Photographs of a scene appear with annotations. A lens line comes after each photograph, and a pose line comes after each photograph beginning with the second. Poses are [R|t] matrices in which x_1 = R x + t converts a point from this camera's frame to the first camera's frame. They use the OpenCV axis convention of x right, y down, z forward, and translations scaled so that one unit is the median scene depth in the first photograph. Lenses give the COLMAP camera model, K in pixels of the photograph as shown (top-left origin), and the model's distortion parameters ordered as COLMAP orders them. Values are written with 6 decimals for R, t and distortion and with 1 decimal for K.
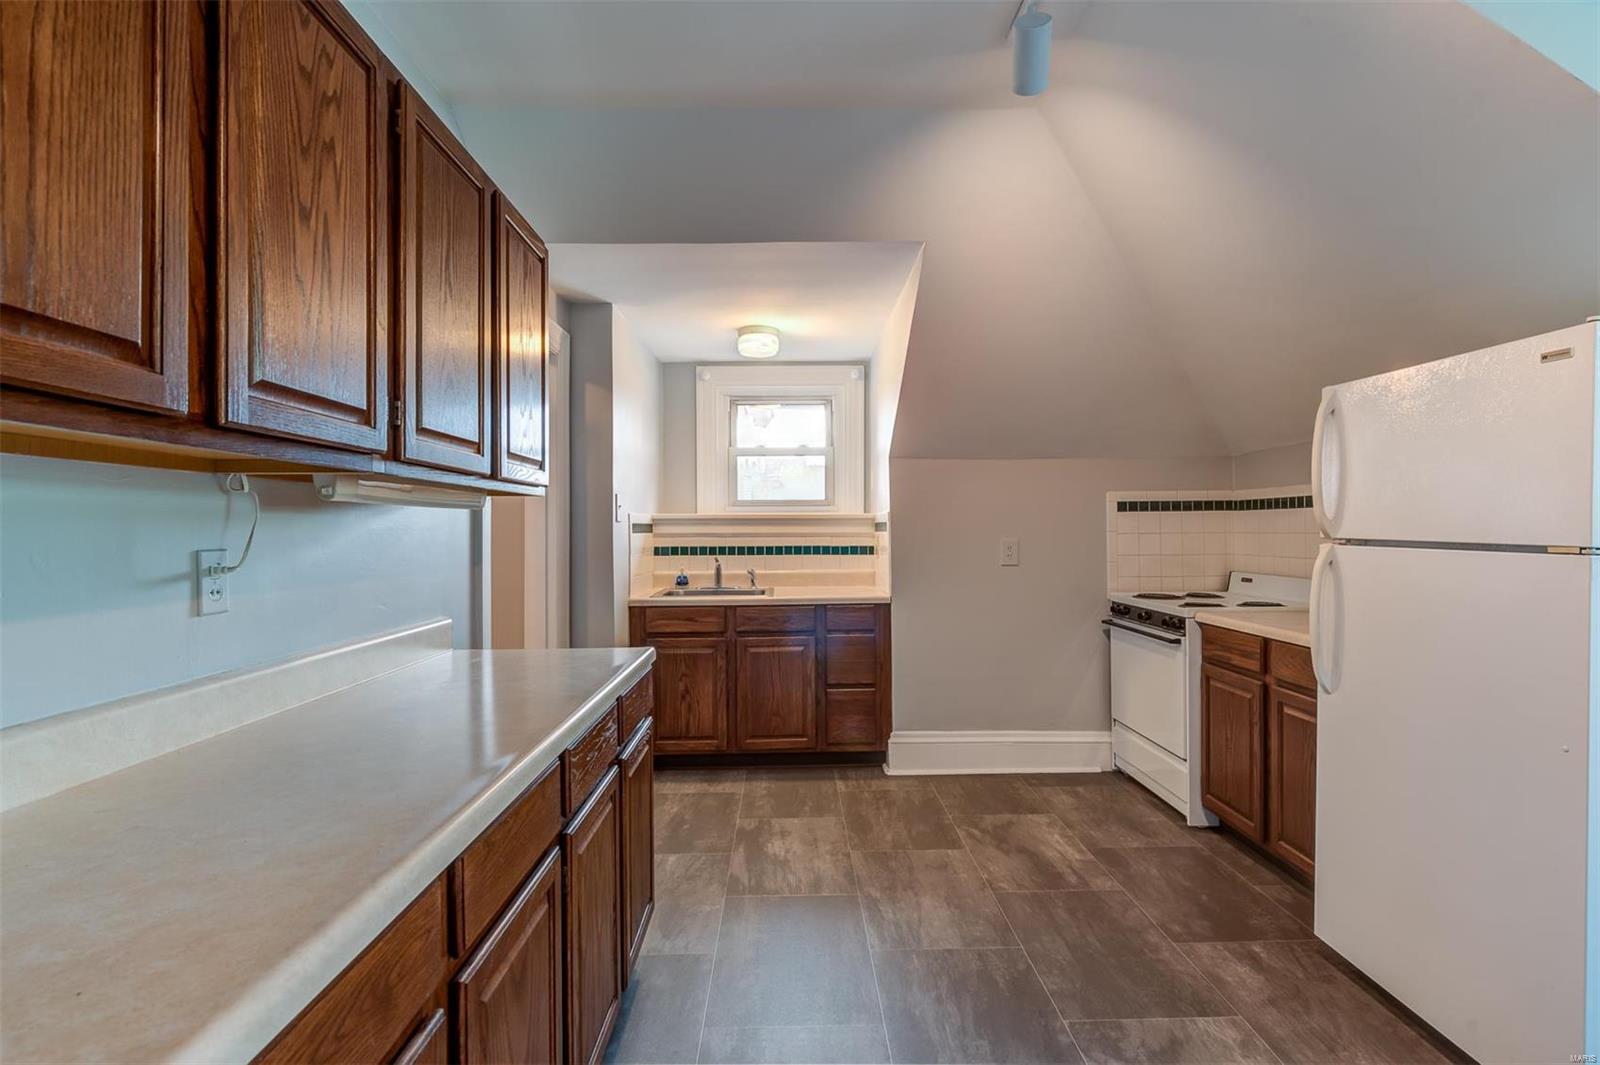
lens RADIAL K [[776.1, 0, 800.2], [0, 776.1, 527.8], [0, 0, 1]] dist [0.001190, -0.000821]
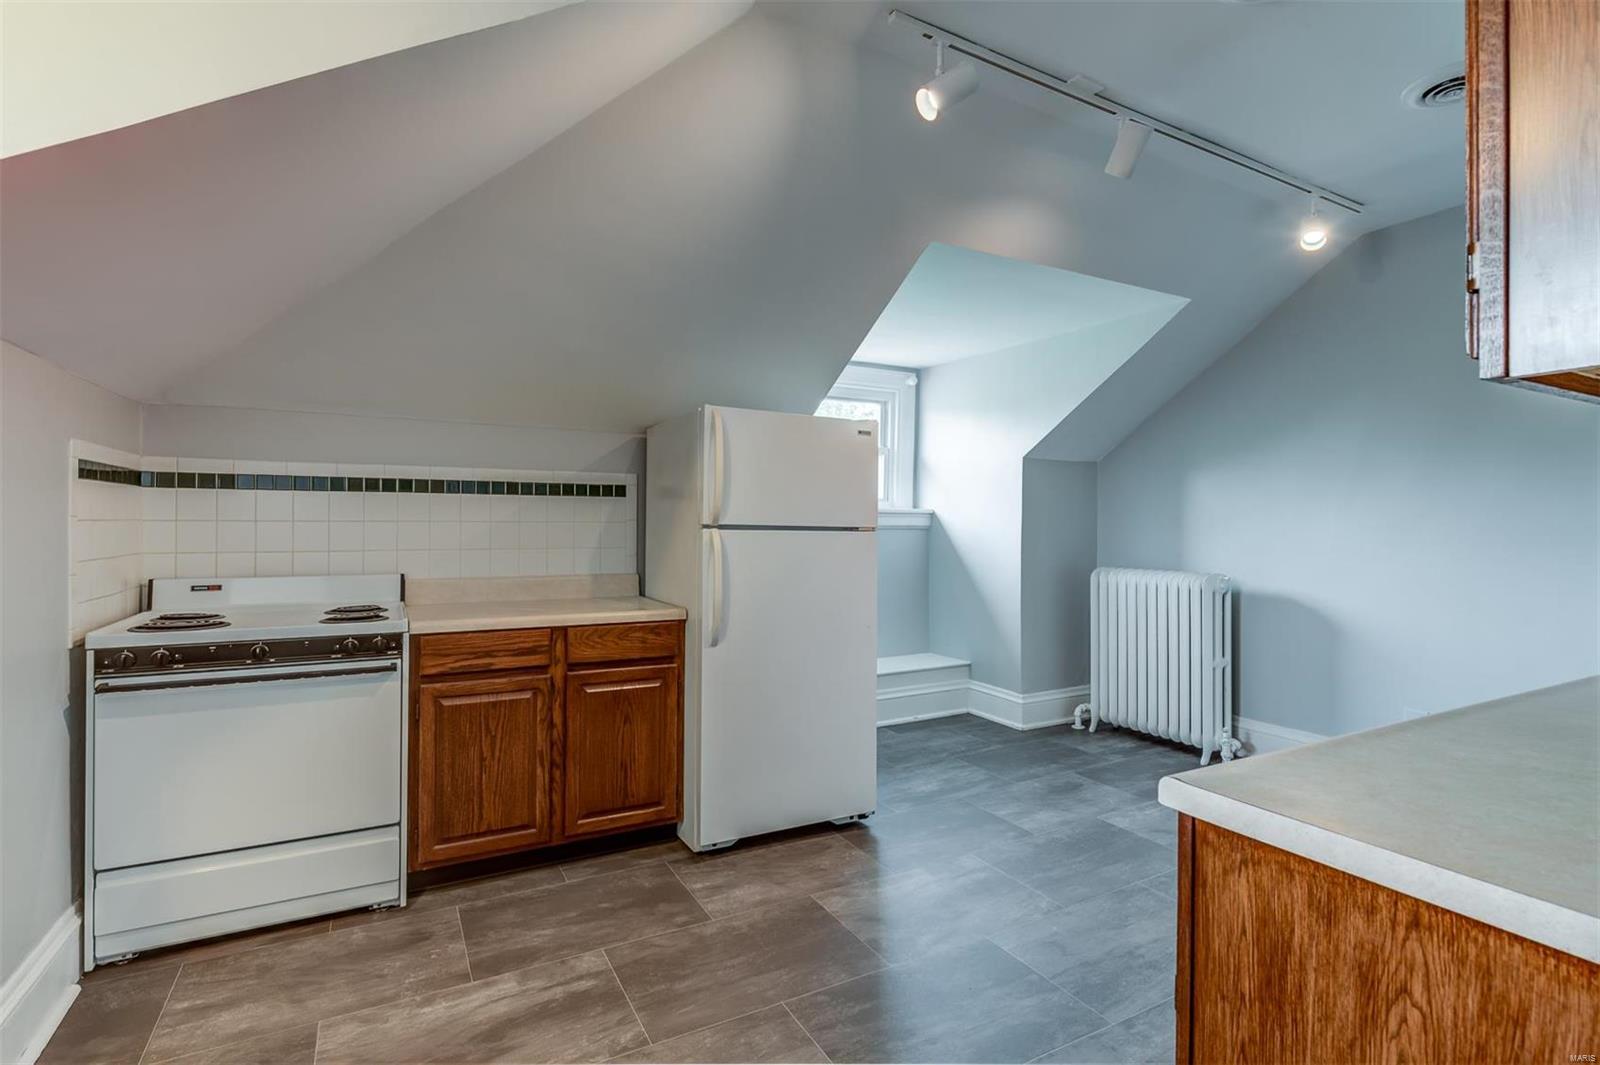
lens RADIAL K [[776.1, 0, 800.2], [0, 776.1, 527.8], [0, 0, 1]] dist [0.001190, -0.000821]
pose [[-0.472882, -0.002569, 0.881122, -0.391318], [-0.002584, 0.999995, 0.001528, 0.014115], [-0.881122, -0.001554, -0.472887, 1.145858]]
